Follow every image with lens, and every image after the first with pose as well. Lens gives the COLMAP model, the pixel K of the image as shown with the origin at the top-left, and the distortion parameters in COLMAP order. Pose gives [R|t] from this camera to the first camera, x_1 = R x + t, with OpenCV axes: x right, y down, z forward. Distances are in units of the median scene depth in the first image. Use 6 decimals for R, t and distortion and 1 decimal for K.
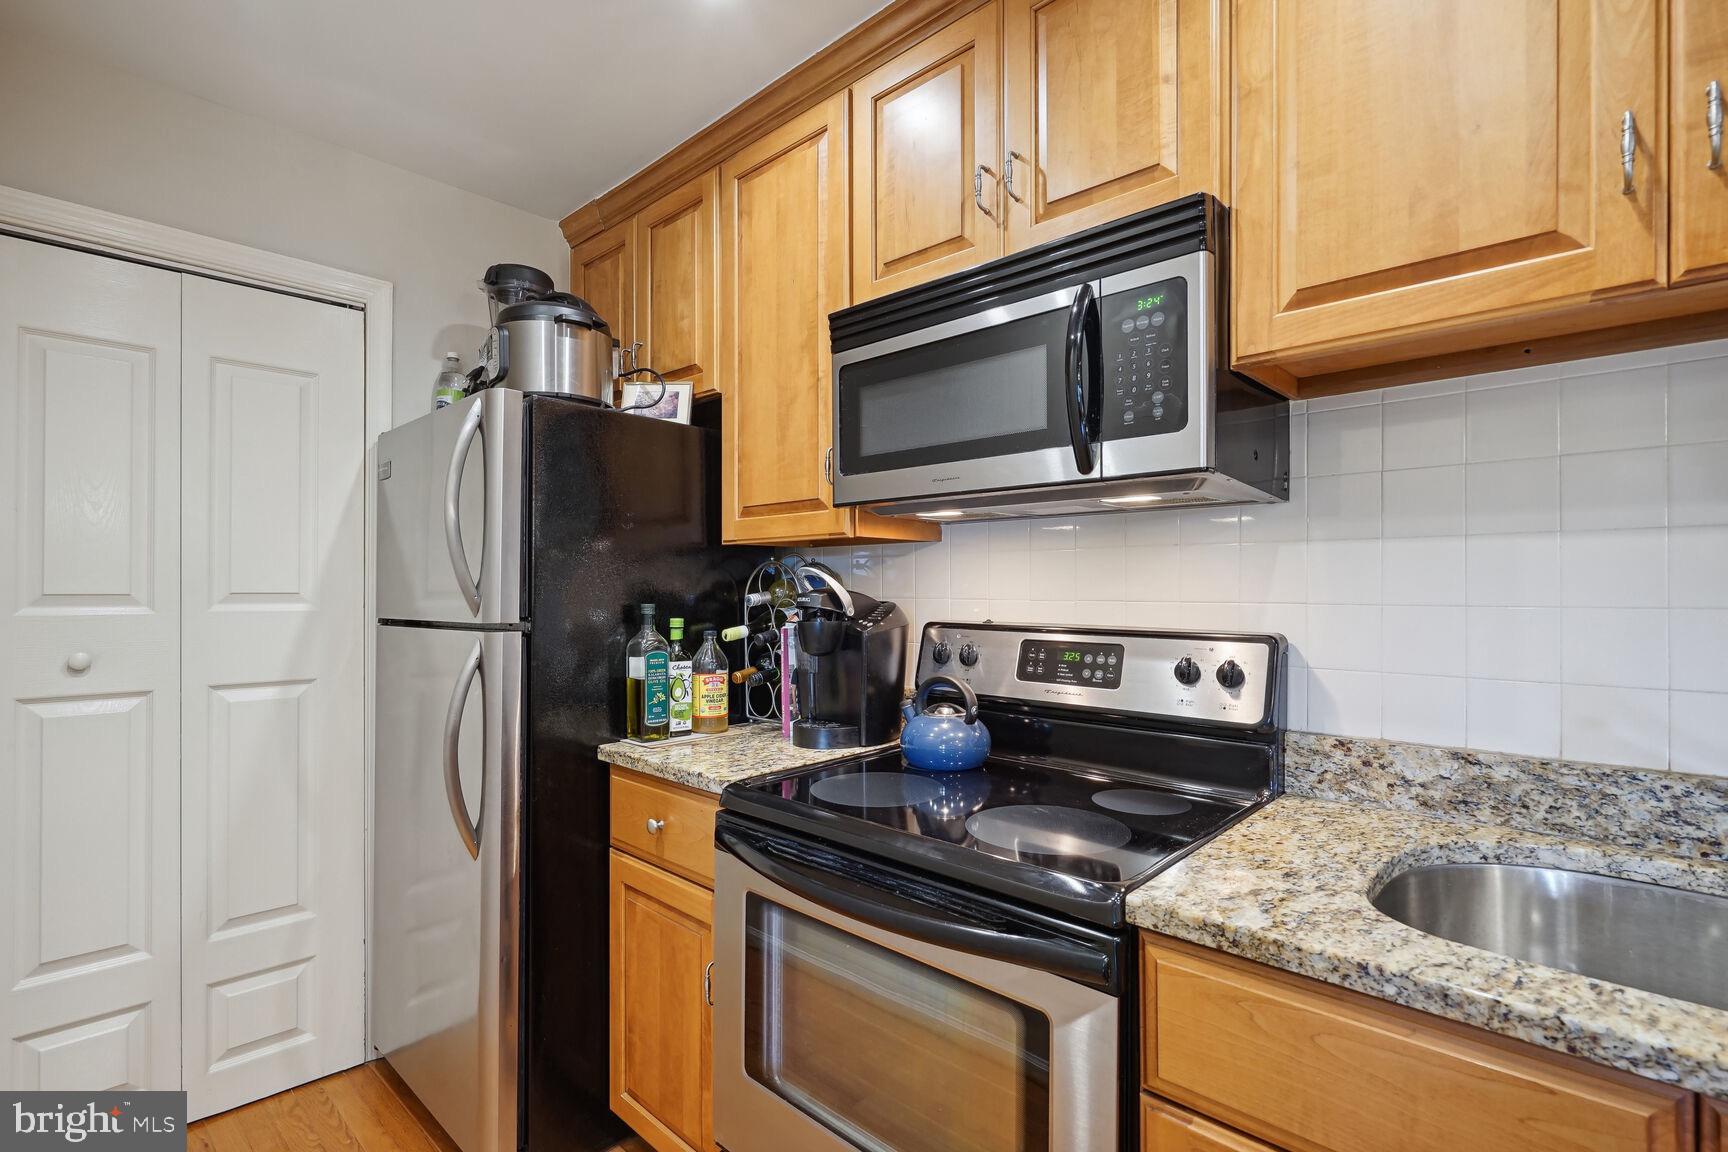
lens RADIAL K [[807.8, 0, 857.5], [0, 807.8, 586.9], [0, 0, 1]] dist [-0.002949, 0.000260]
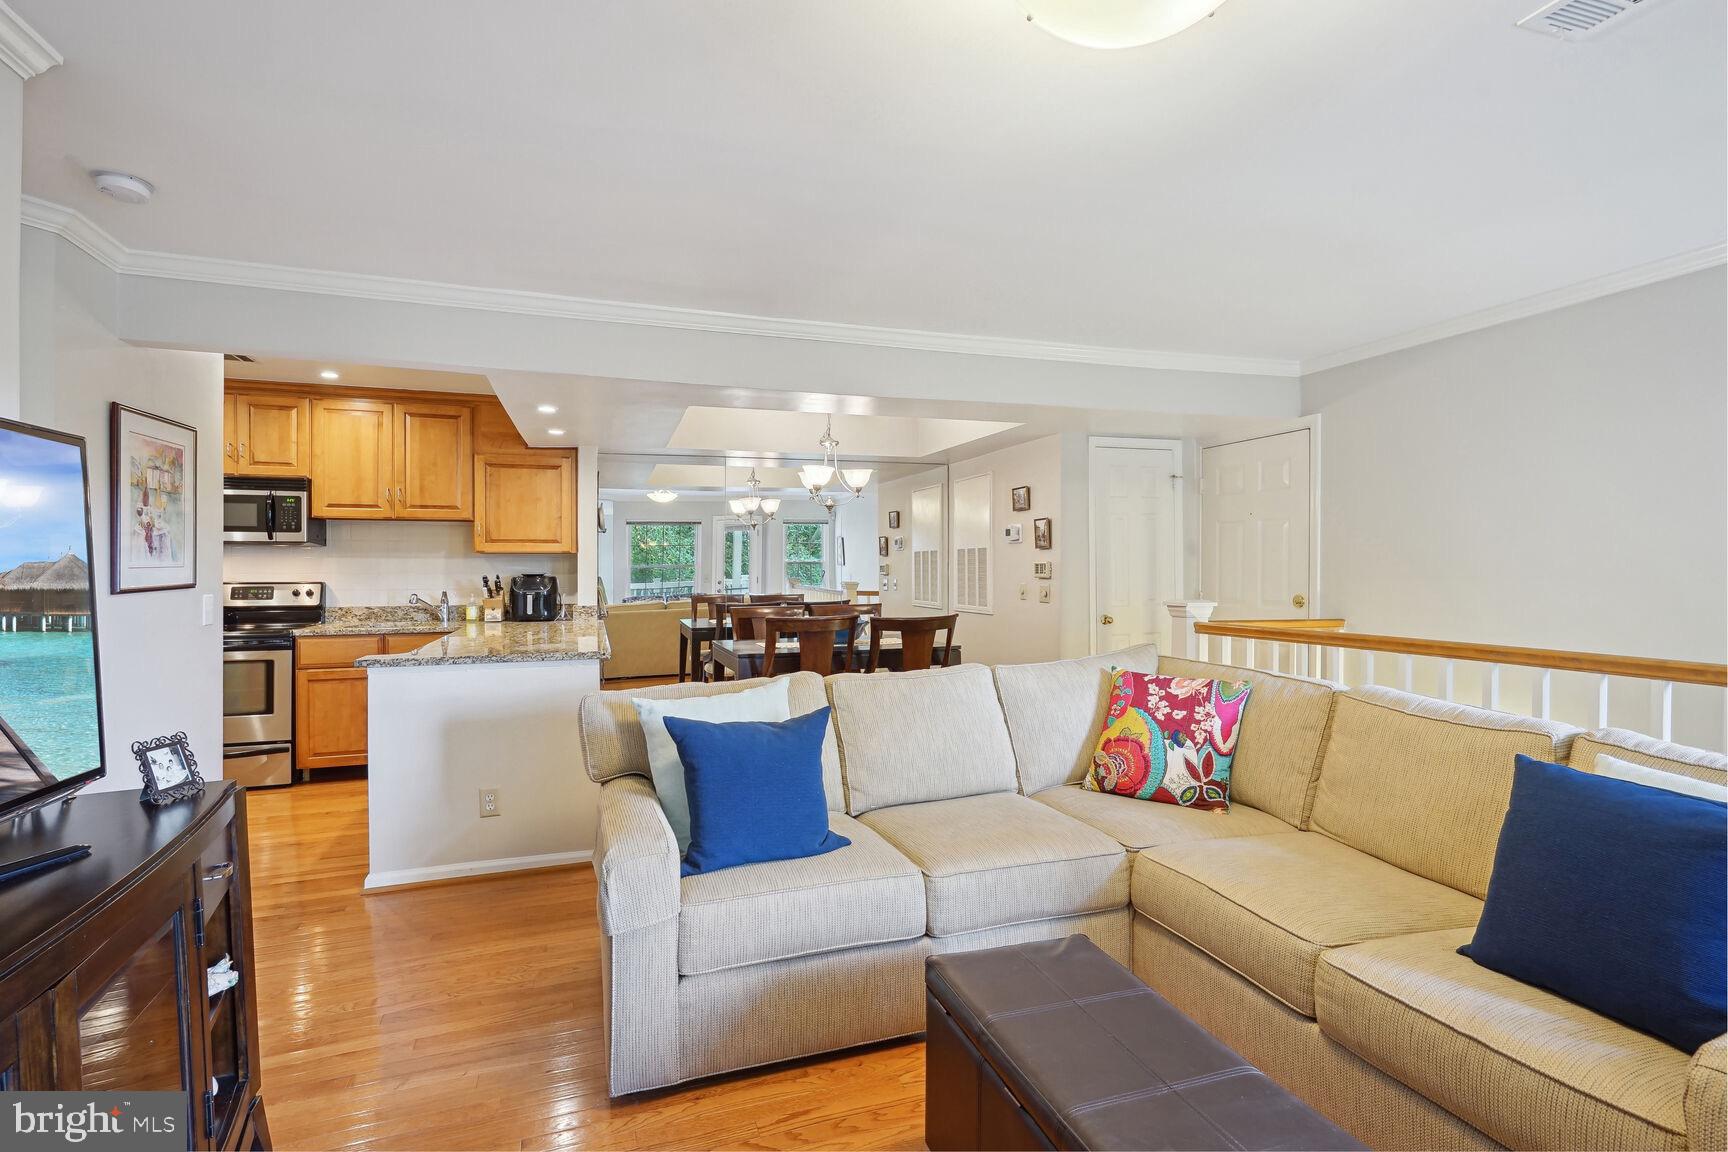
lens RADIAL K [[812.8, 0, 875.3], [0, 812.8, 571.5], [0, 0, 1]] dist [-0.009471, 0.000207]
pose [[0.454455, -0.003643, 0.890762, -1.399821], [0.001966, 0.999993, 0.003087, 0.003414], [-0.890768, 0.000349, 0.454459, -2.523824]]
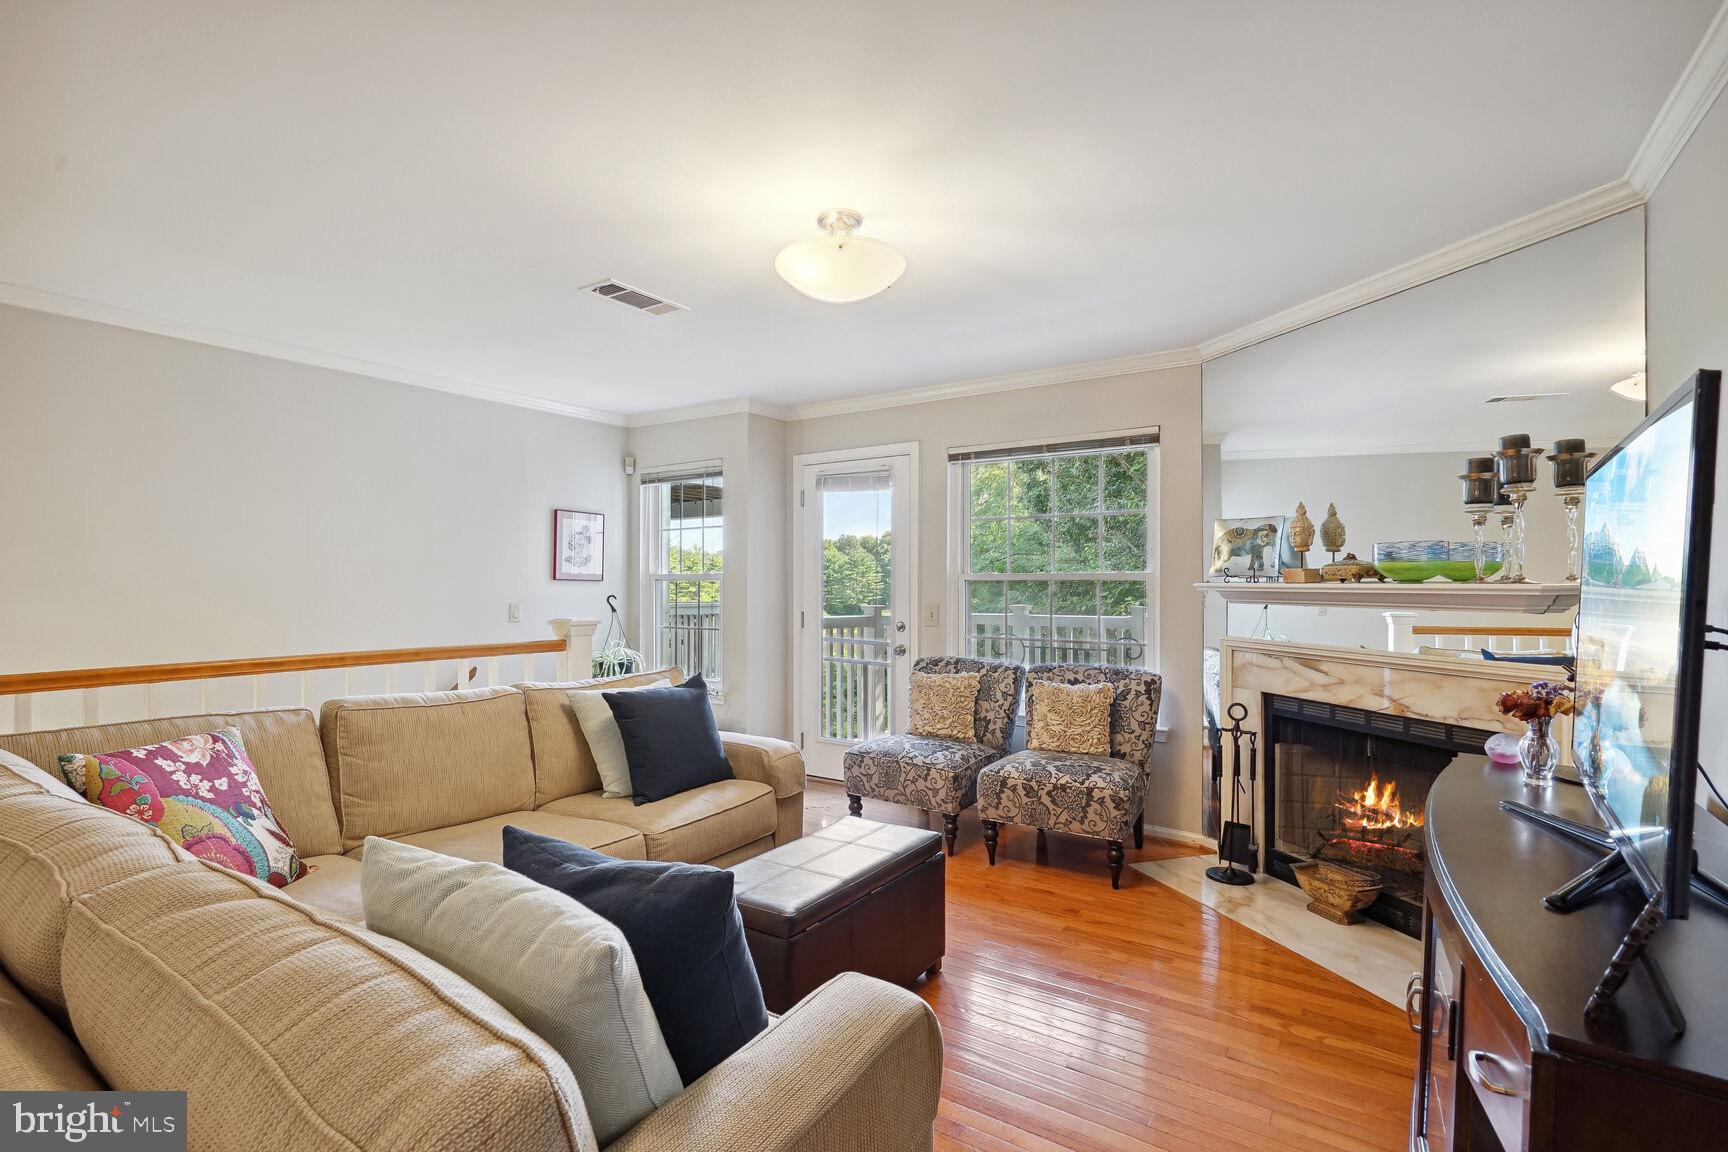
lens RADIAL K [[807.8, 0, 857.5], [0, 807.8, 586.9], [0, 0, 1]] dist [-0.002949, 0.000260]
pose [[-0.986283, 0.003530, -0.165028, -0.354733], [0.003025, 0.999990, 0.003313, 0.000239], [0.165038, 0.002768, -0.986283, -0.889752]]
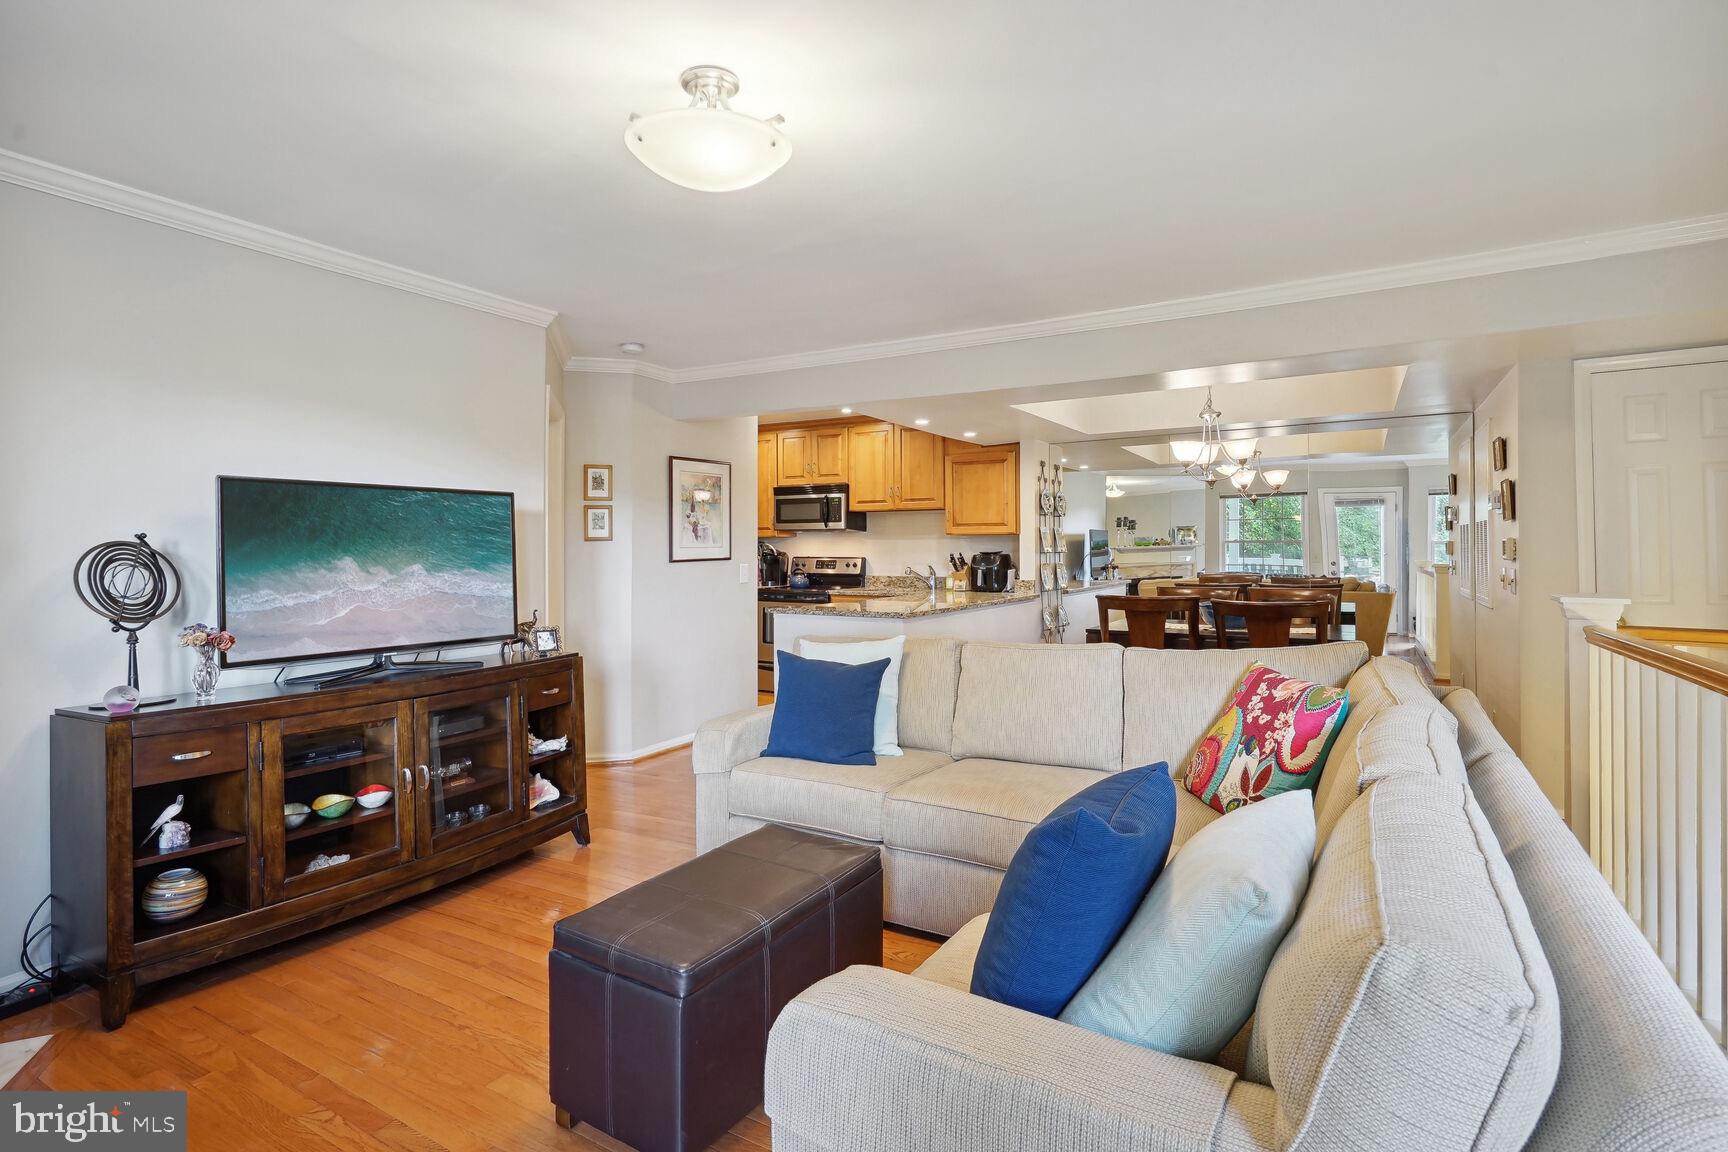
lens RADIAL K [[859.4, 0, 858.3], [0, 859.4, 543.9], [0, 0, 1]] dist [0.000903, 0.001040]
pose [[0.973660, -0.000778, 0.228005, -0.651438], [0.001946, 0.999986, -0.004900, 0.000121], [-0.227998, 0.005214, 0.973648, -3.676577]]
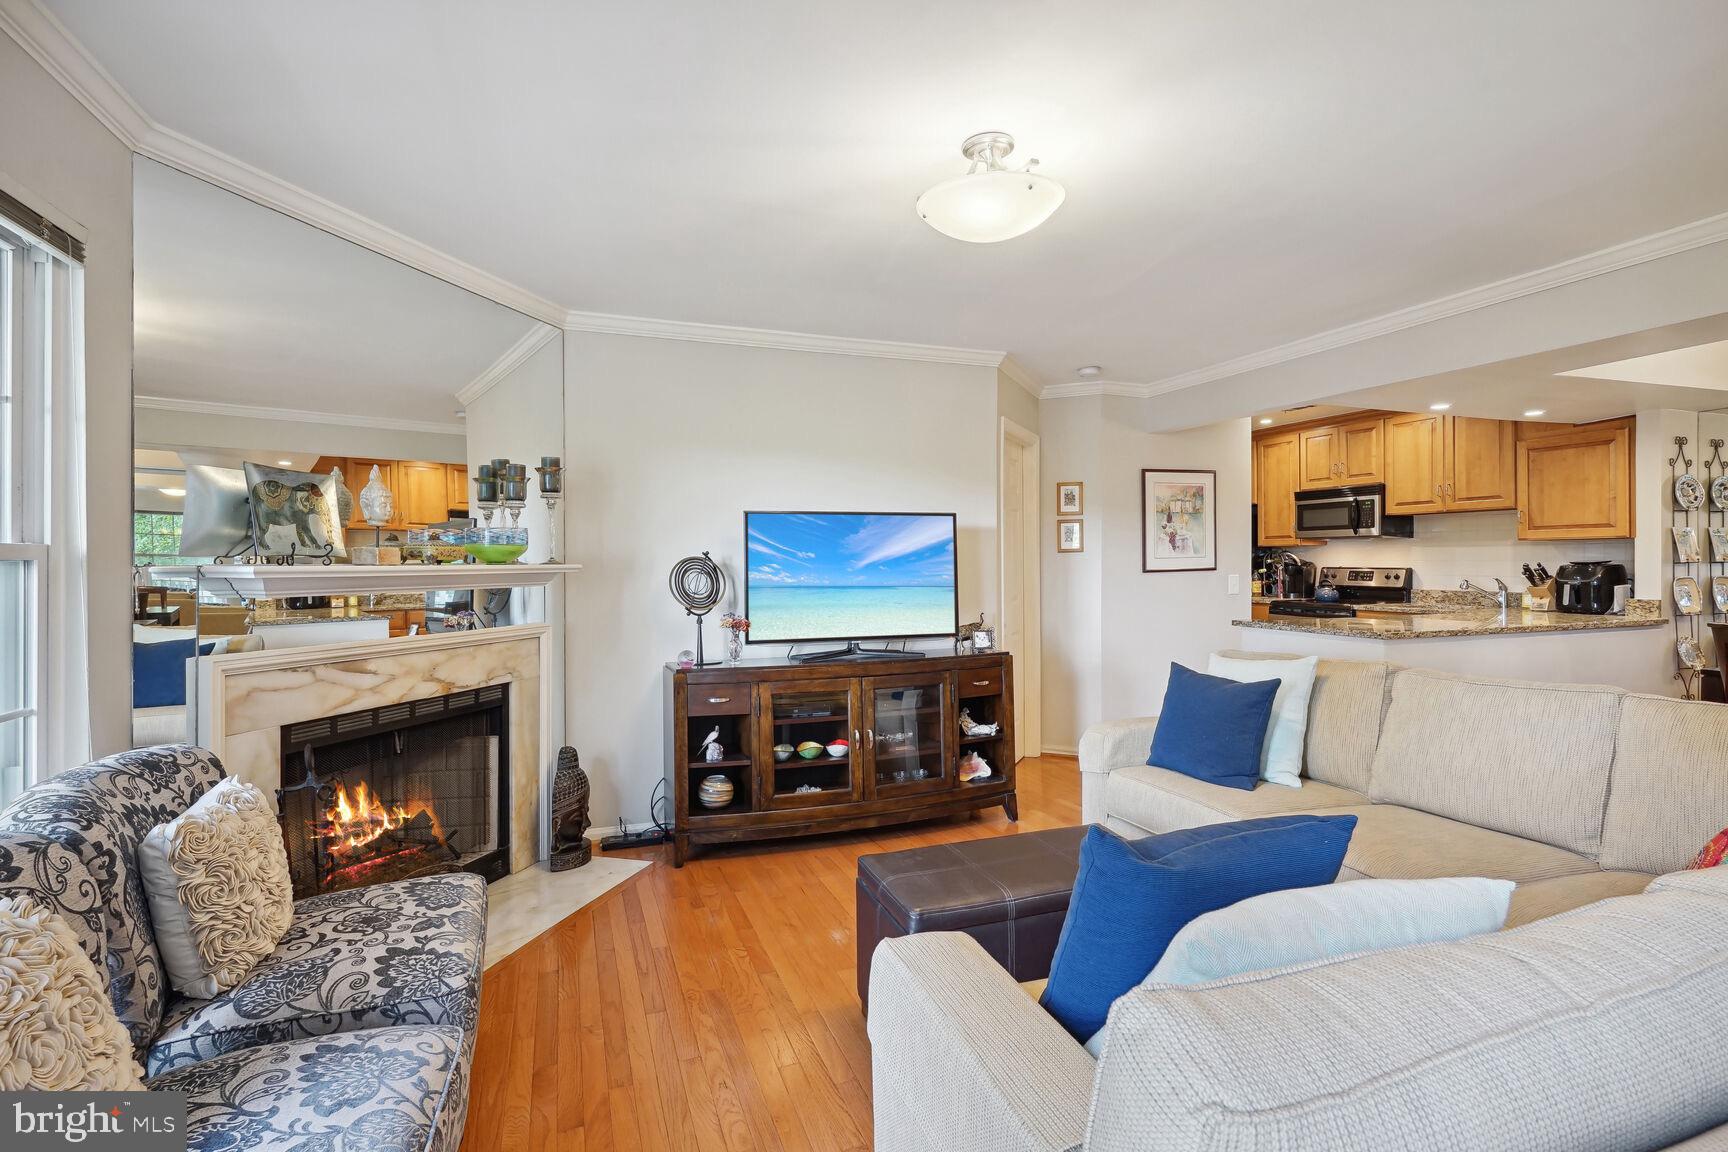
lens RADIAL K [[829.0, 0, 863.7], [0, 829.0, 567.2], [0, 0, 1]] dist [-0.002090, 0.000675]
pose [[0.899546, -0.001797, -0.436822, -0.164186], [0.006336, 0.999940, 0.008936, -0.004119], [0.436779, -0.010806, 0.899504, -3.723359]]
